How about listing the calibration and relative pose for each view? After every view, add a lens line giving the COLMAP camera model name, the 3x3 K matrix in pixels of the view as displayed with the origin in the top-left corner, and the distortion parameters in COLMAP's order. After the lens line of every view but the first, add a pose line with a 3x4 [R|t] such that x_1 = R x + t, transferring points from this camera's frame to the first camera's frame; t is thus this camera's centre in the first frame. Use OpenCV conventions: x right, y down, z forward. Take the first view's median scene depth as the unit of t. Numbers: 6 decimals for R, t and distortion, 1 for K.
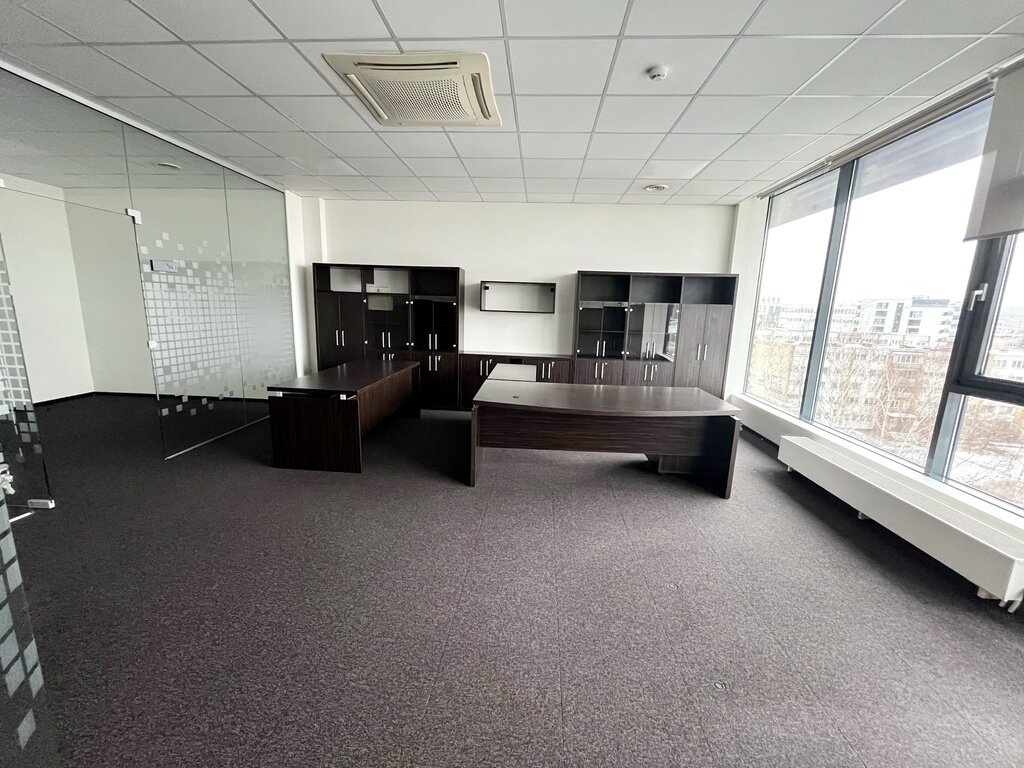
lens RADIAL K [[409.5, 0, 512.0], [0, 409.5, 384.0], [0, 0, 1]] dist [-0.001636, -0.000179]
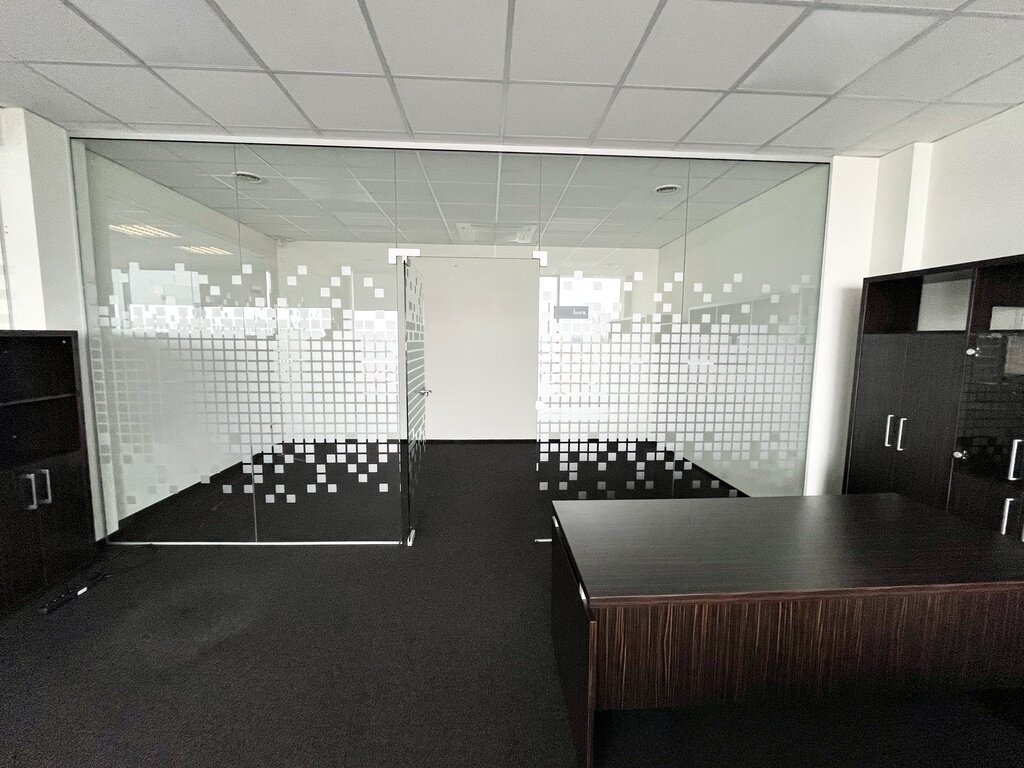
lens RADIAL K [[461.8, 0, 513.6], [0, 461.8, 401.8], [0, 0, 1]] dist [-0.000718, -0.009259]
pose [[0.129216, 0.086470, -0.987839, 0.035851], [-0.188454, 0.980176, 0.061148, -0.093816], [0.973544, 0.178261, 0.142950, 0.501217]]
